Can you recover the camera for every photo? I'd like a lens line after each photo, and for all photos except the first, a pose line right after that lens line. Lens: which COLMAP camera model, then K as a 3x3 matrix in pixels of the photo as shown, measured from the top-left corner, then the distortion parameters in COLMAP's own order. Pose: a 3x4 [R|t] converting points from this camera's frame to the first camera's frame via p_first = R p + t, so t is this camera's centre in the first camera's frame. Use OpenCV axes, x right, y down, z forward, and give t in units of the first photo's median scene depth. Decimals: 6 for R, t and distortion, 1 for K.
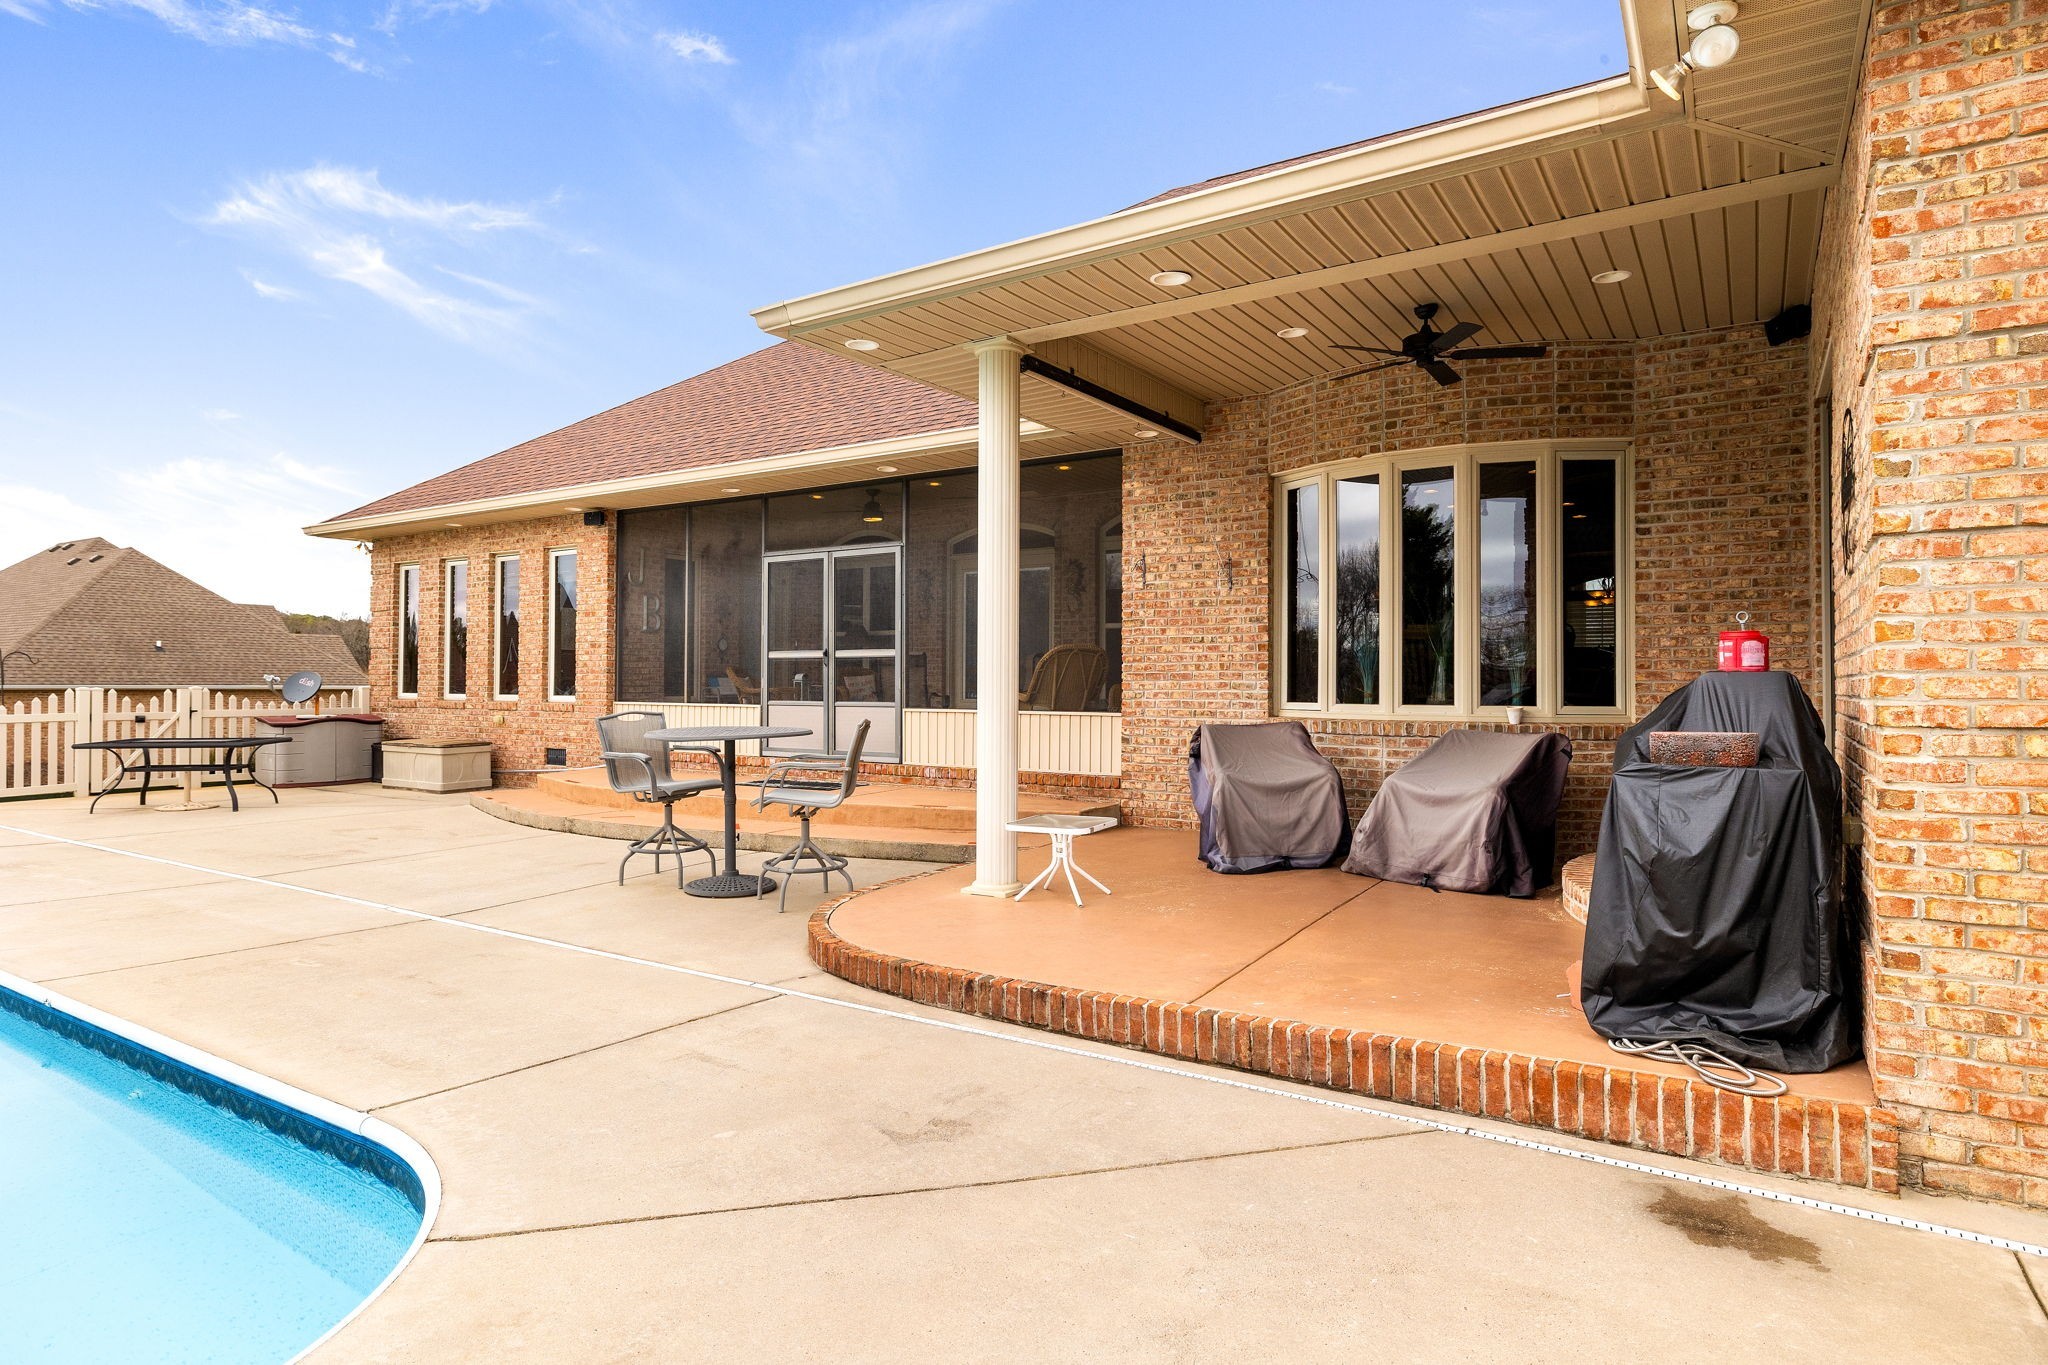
lens RADIAL K [[1140.5, 0, 1024.4], [0, 1140.5, 673.9], [0, 0, 1]] dist [-0.001571, 0.001704]
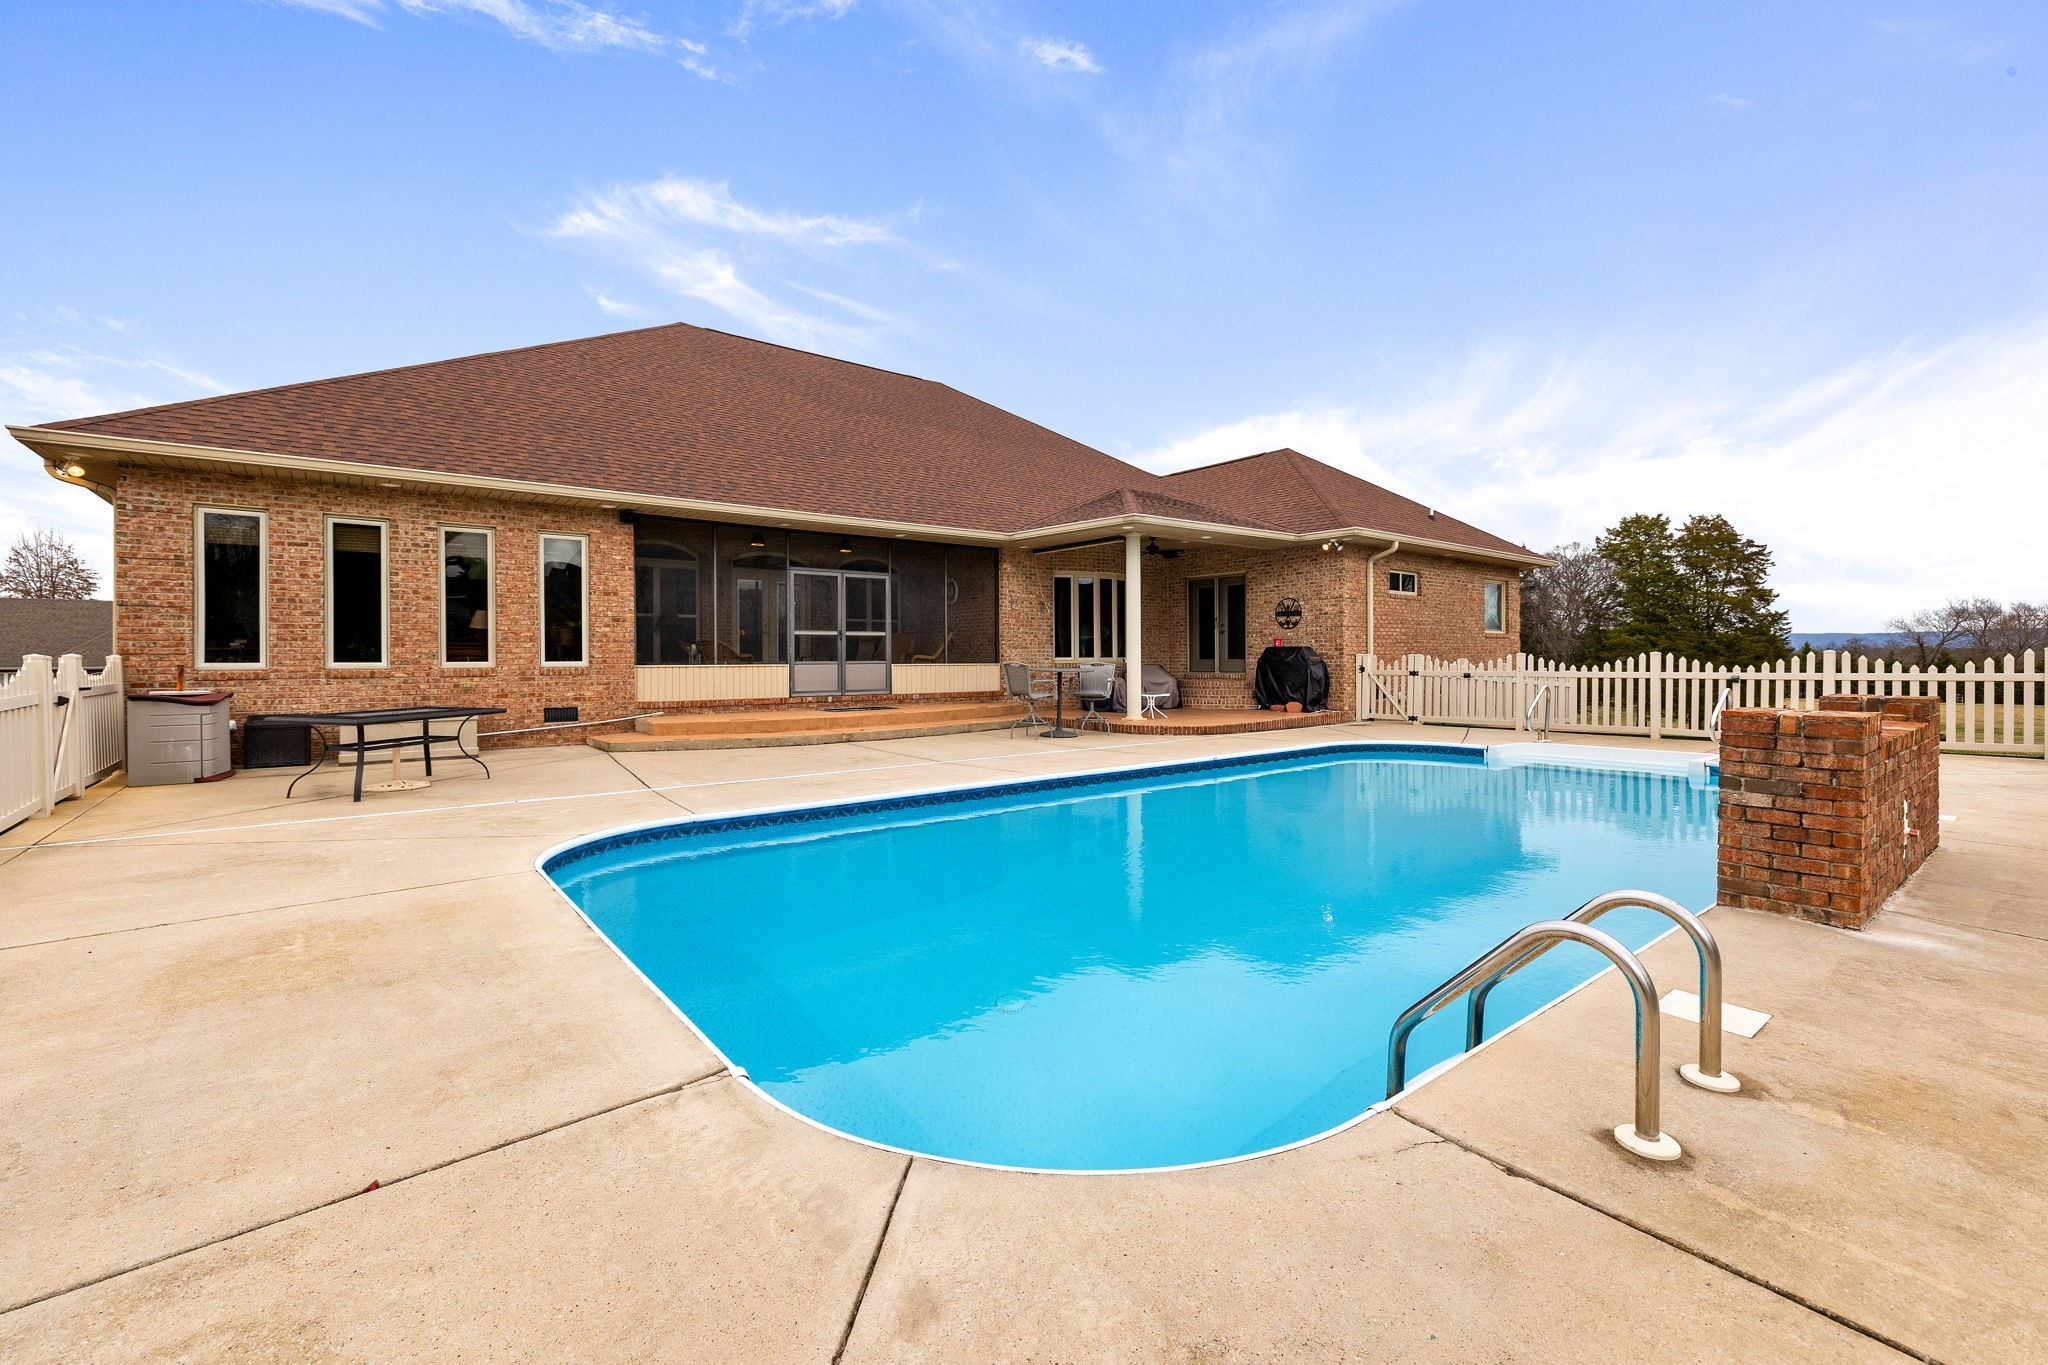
lens RADIAL K [[858.4, 0, 1019.3], [0, 858.4, 662.9], [0, 0, 1]] dist [-0.000646, -0.000078]
pose [[0.318833, -0.008430, 0.947773, -1.408099], [0.000557, 0.999962, 0.008707, 0.017089], [-0.947811, -0.002248, 0.318826, 0.367189]]
